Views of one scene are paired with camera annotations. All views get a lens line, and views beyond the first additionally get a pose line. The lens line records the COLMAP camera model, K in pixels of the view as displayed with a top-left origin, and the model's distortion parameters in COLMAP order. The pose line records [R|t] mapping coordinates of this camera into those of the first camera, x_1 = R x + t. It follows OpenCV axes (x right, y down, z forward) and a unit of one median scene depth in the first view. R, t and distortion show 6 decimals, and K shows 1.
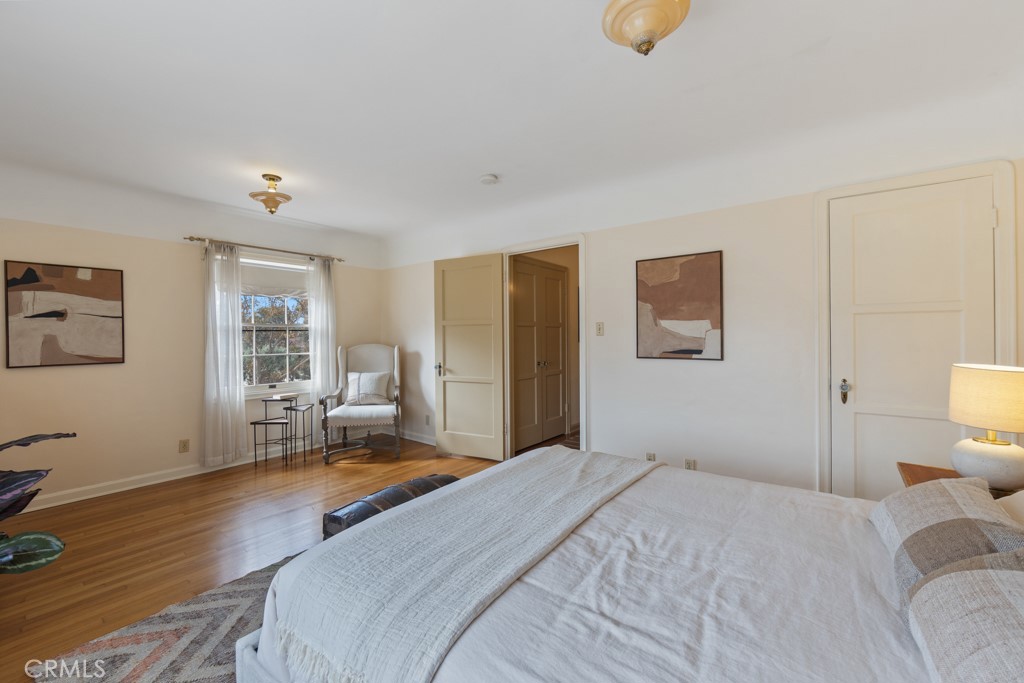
lens RADIAL K [[408.0, 0, 512.9], [0, 408.0, 344.7], [0, 0, 1]] dist [-0.000922, -0.000521]
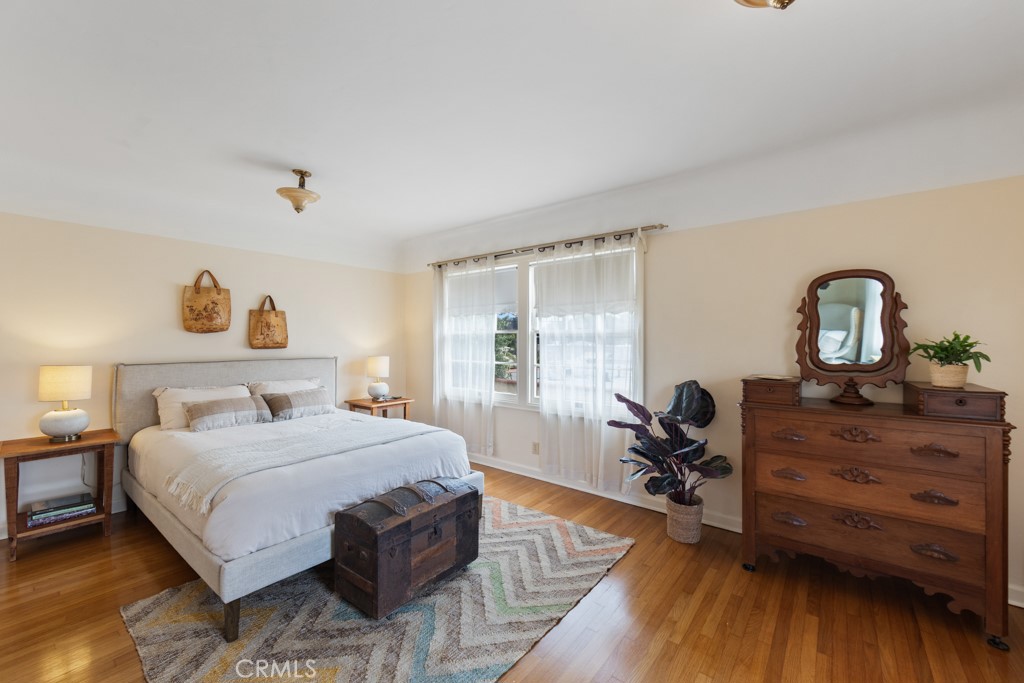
lens RADIAL K [[408.0, 0, 512.0], [0, 408.0, 340.5], [0, 0, 1]] dist [-0.000922, -0.000521]
pose [[-0.999072, 0.000443, 0.043076, -0.655561], [0.000117, 0.999971, -0.007569, -0.023591], [-0.043078, -0.007557, -0.999043, 2.366965]]
